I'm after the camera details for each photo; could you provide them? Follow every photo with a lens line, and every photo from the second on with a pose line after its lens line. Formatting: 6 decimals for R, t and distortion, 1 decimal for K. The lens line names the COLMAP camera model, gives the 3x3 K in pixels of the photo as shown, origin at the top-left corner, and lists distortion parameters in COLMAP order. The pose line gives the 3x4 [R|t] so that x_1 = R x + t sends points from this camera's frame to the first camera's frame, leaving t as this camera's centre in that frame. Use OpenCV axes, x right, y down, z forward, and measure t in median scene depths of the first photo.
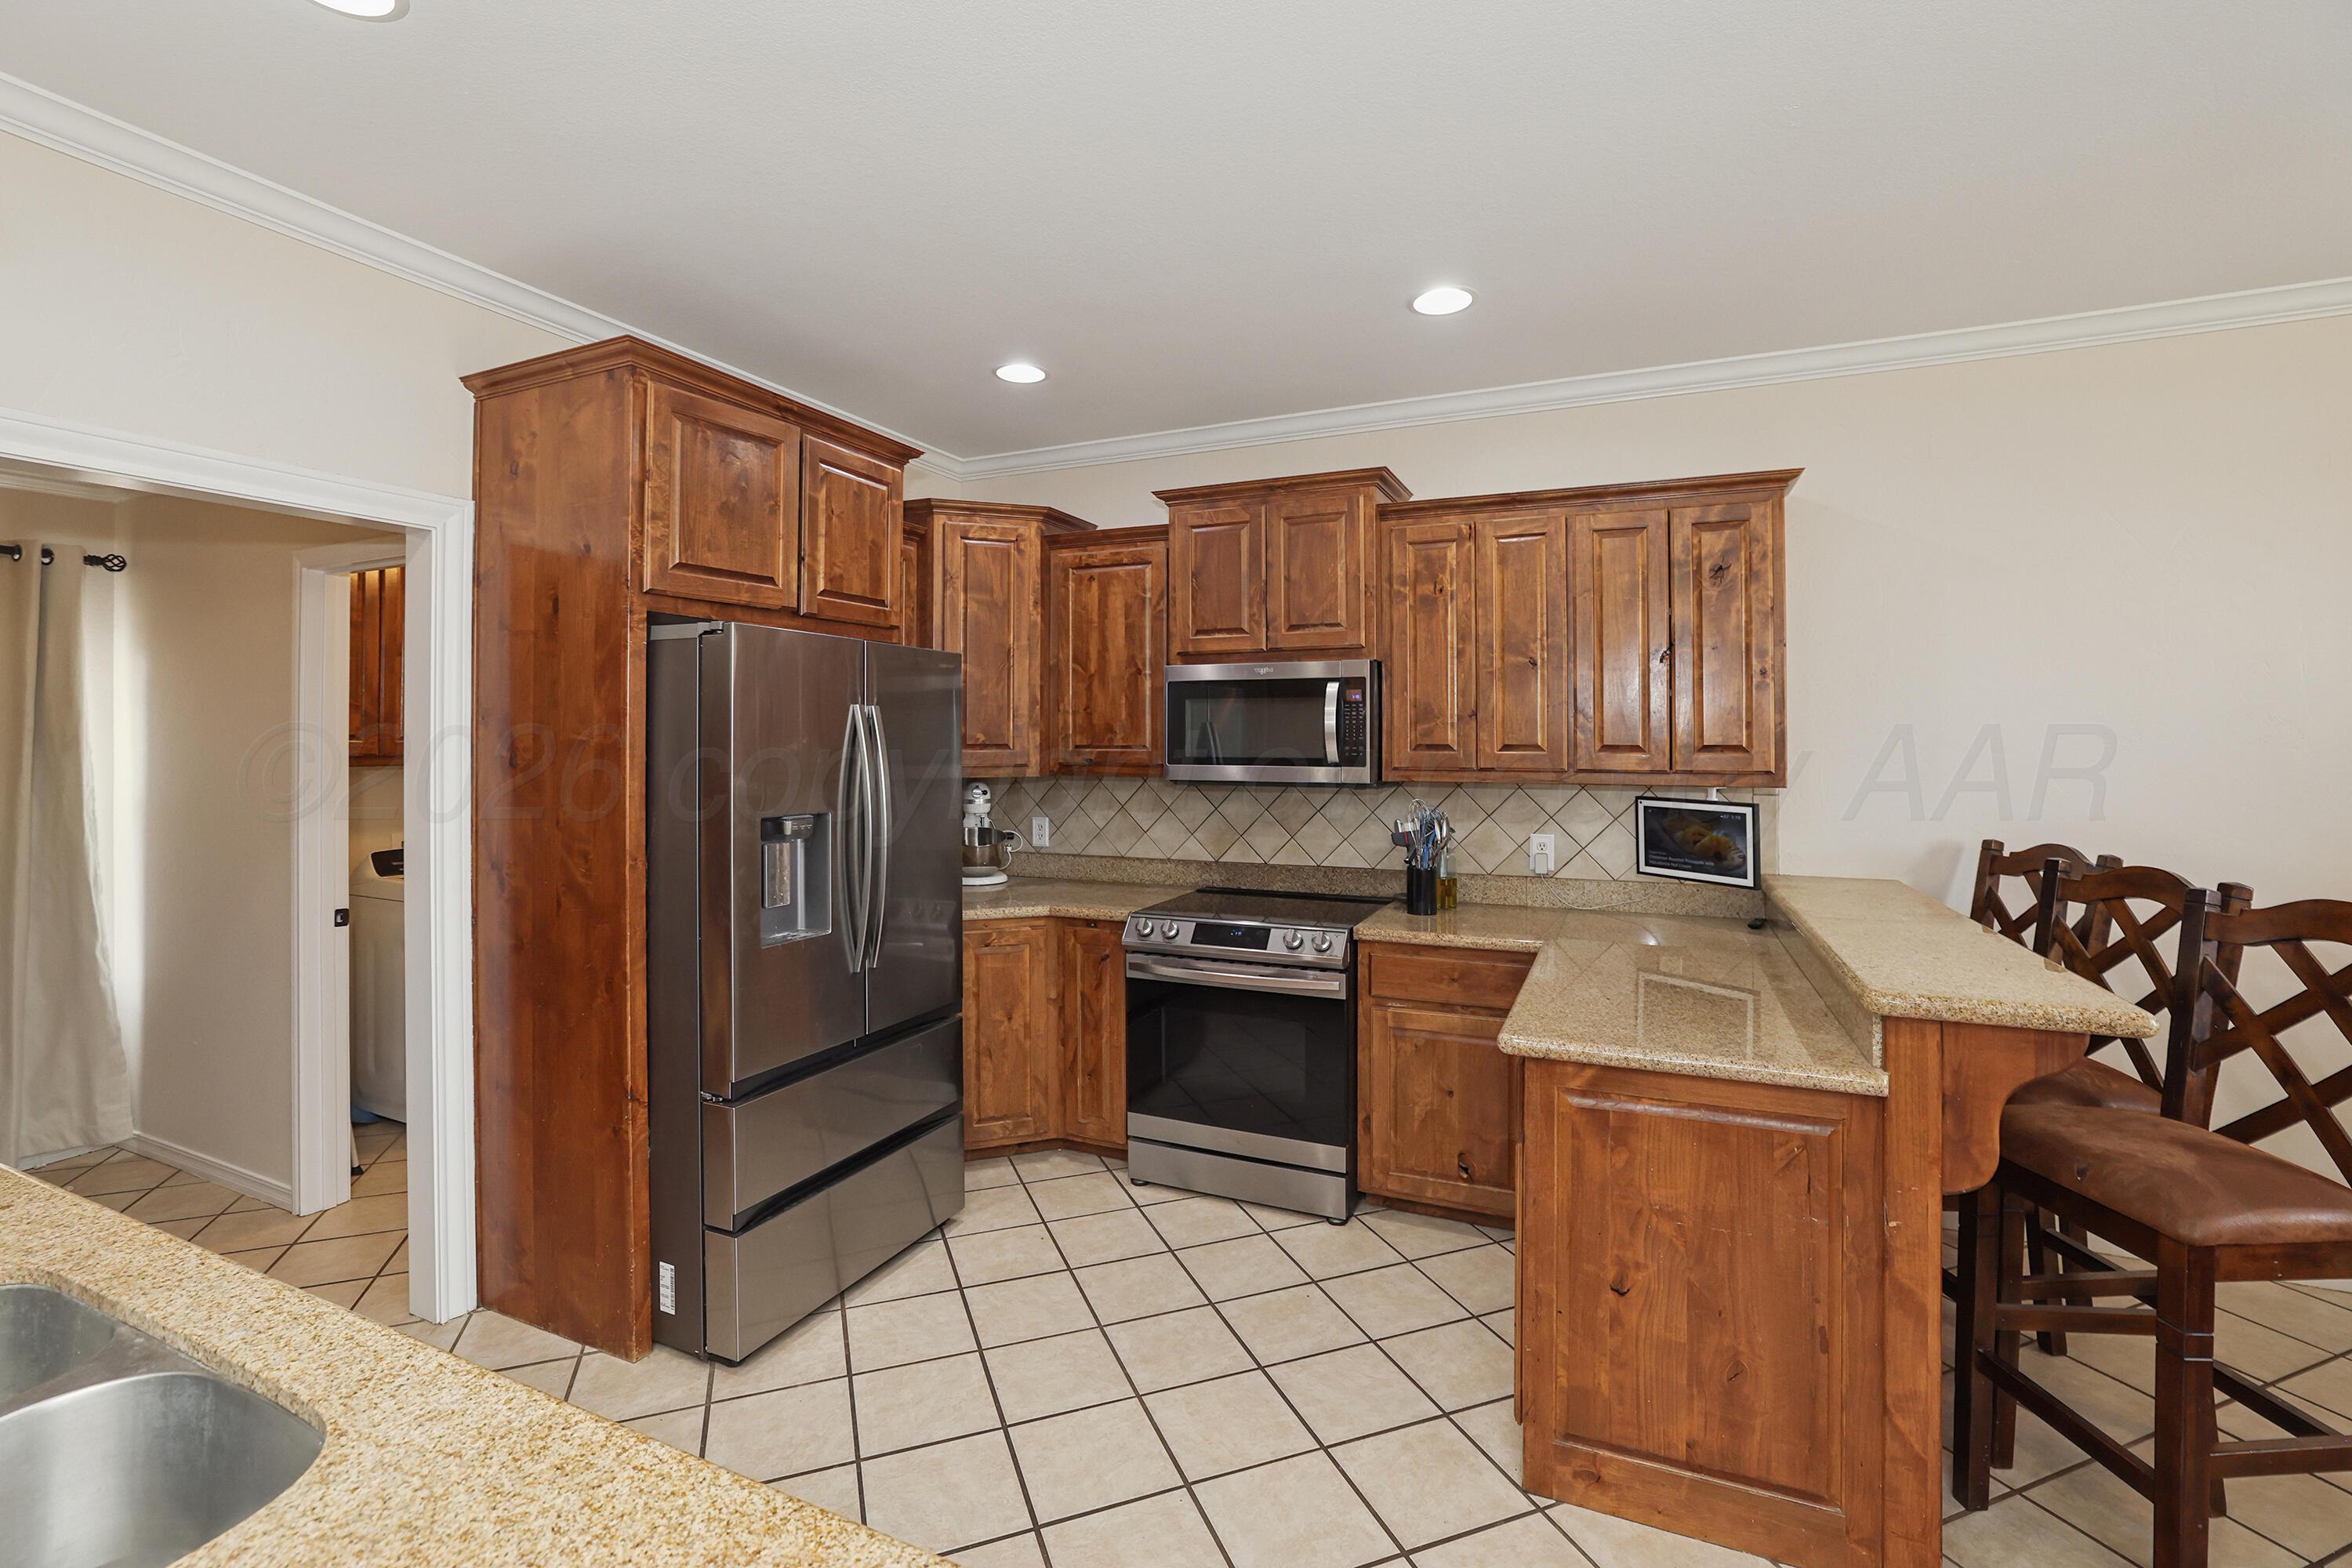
lens RADIAL K [[1038.3, 0, 1172.5], [0, 1038.3, 724.2], [0, 0, 1]] dist [-0.026157, 0.007365]
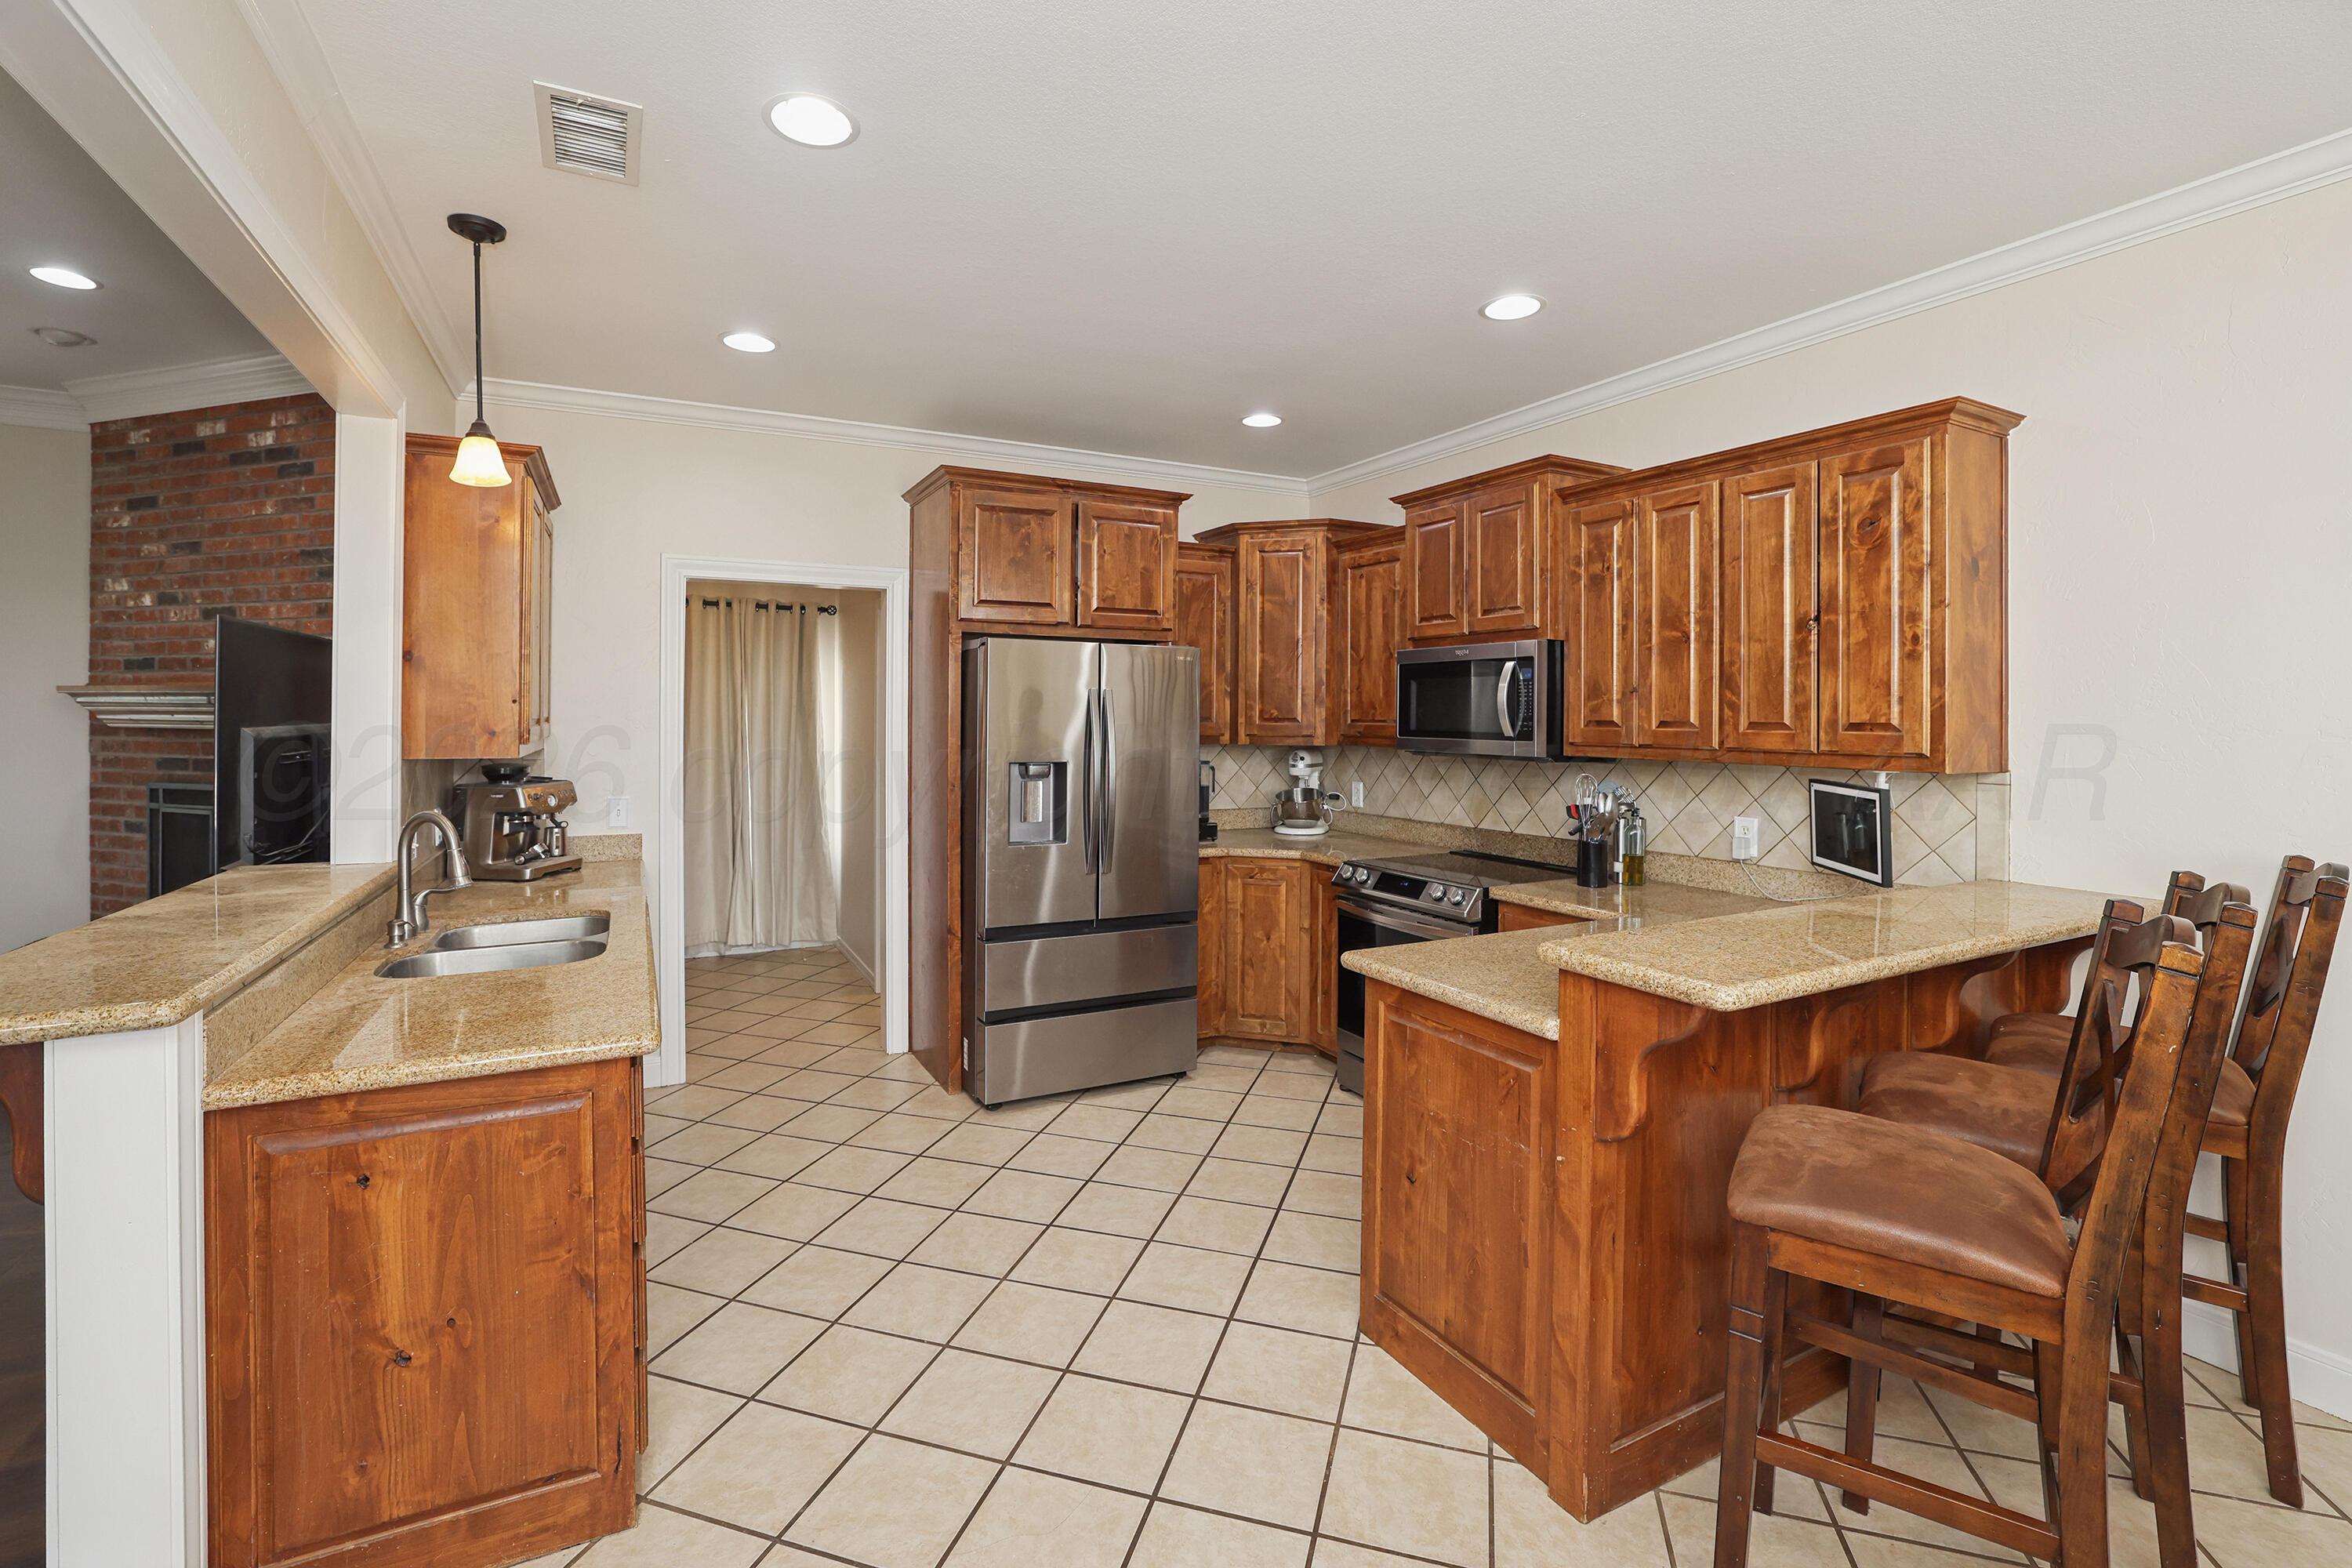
lens RADIAL K [[1050.6, 0, 1181.3], [0, 1050.6, 708.5], [0, 0, 1]] dist [-0.016359, 0.000399]
pose [[0.793915, 0.001343, -0.608028, 0.554824], [0.002197, 0.999985, 0.005078, 0.001492], [0.608025, -0.005367, 0.793900, -0.066425]]
